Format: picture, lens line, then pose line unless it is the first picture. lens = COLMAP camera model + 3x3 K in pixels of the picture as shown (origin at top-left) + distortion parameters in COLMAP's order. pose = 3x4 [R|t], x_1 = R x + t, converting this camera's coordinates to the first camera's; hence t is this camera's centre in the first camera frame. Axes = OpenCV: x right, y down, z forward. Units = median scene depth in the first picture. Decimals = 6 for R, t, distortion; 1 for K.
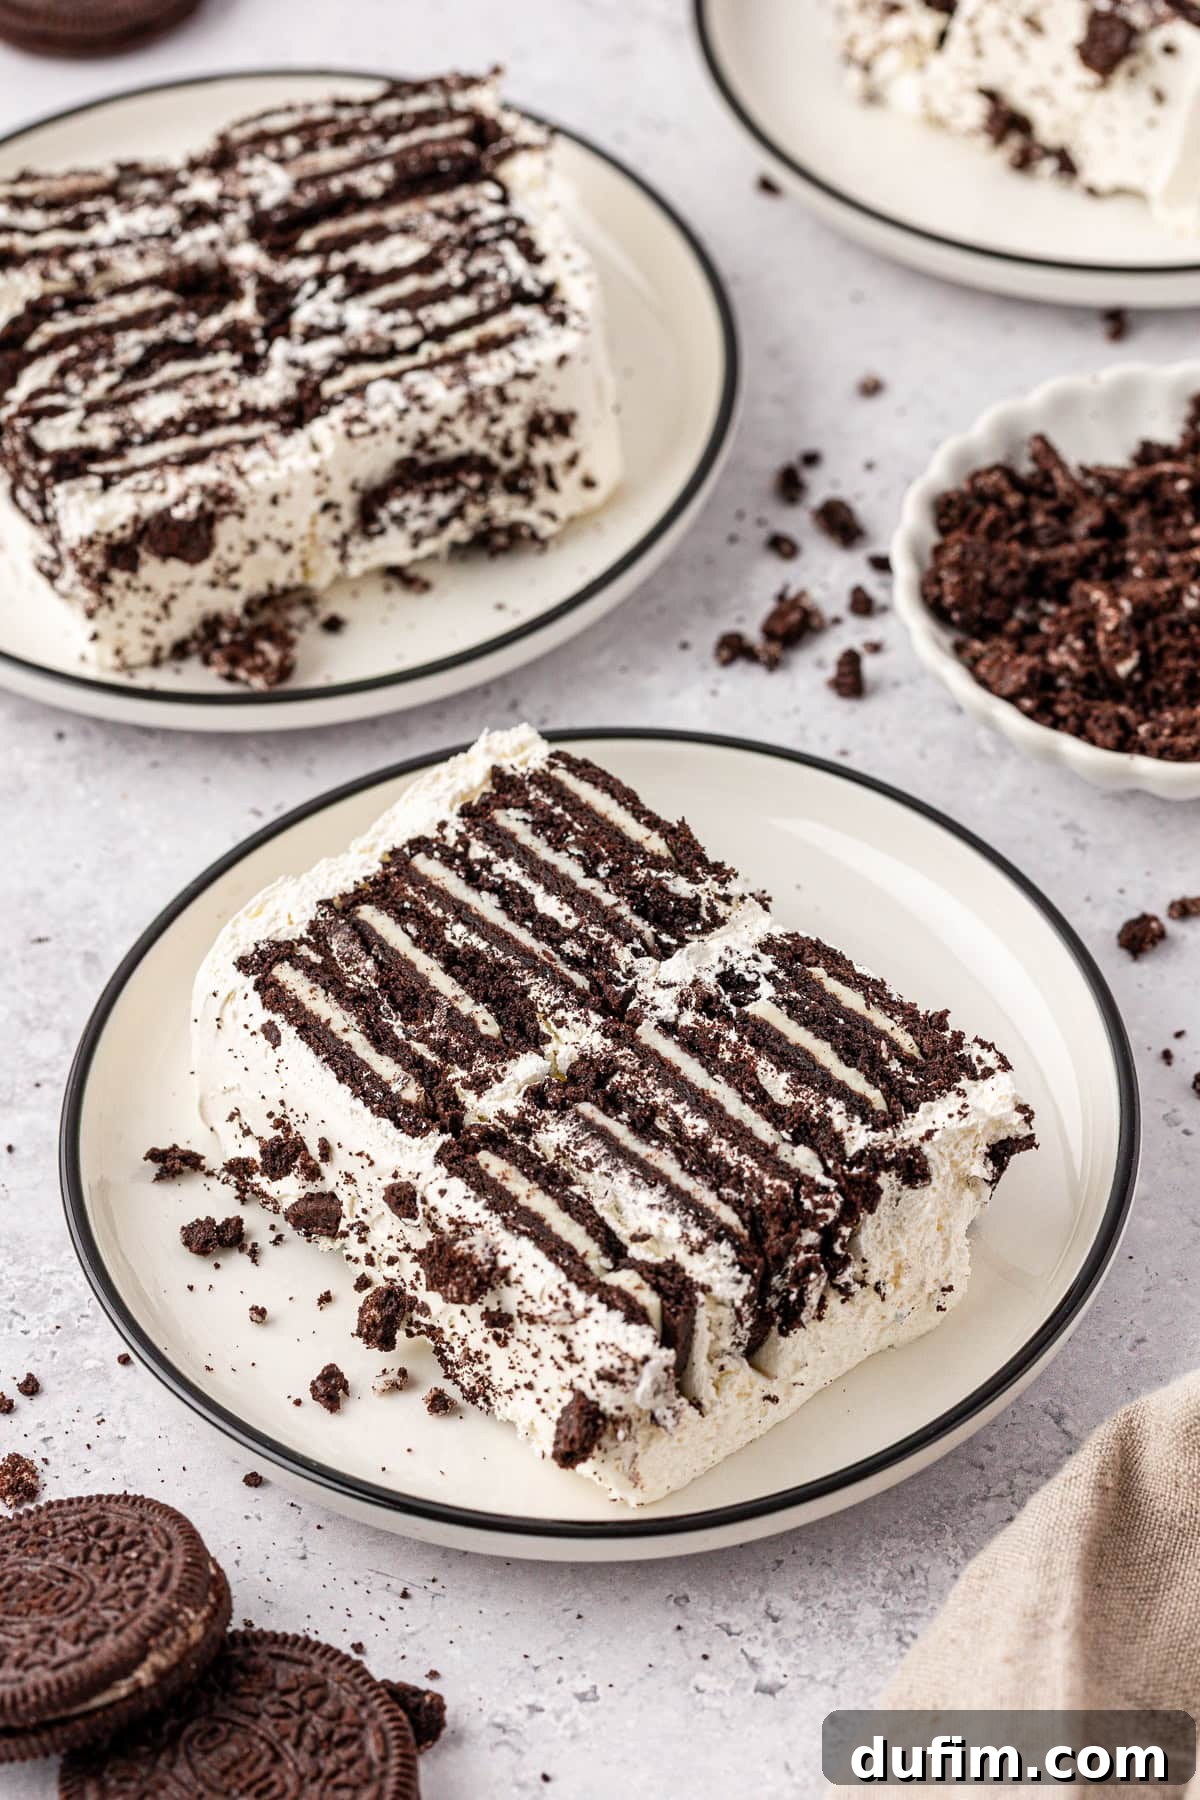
lens RADIAL K [[6619.1, 0, 600.1], [0, 6619.1, 900.0], [0, 0, 1]] dist [-0.226614, -0.326932]
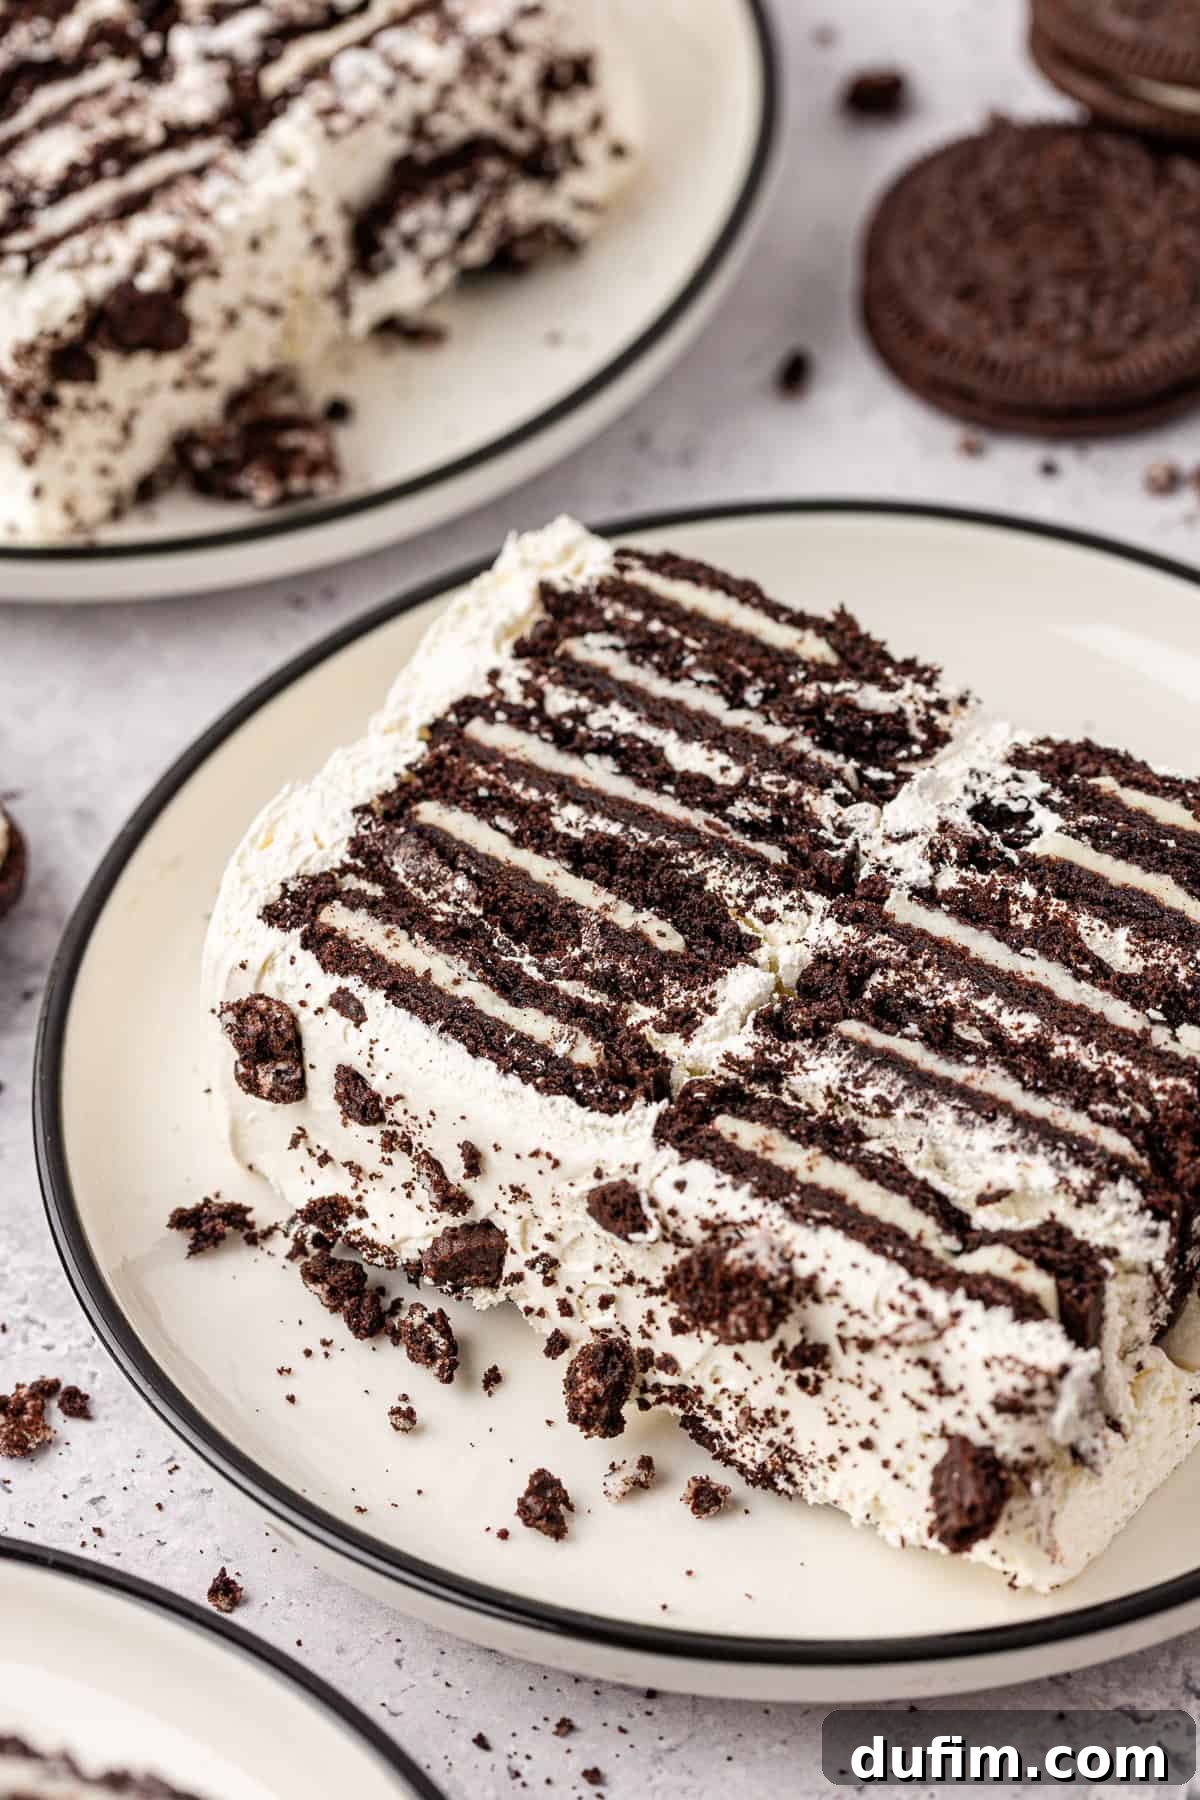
lens RADIAL K [[6619.1, 0, 600.1], [0, 6619.1, 900.0], [0, 0, 1]] dist [-0.226614, -0.326932]
pose [[0.970028, -0.167210, 0.176315, -0.143624], [0.169672, 0.985500, 0.001126, 0.013319], [-0.173947, 0.028824, 0.984333, 0.335289]]
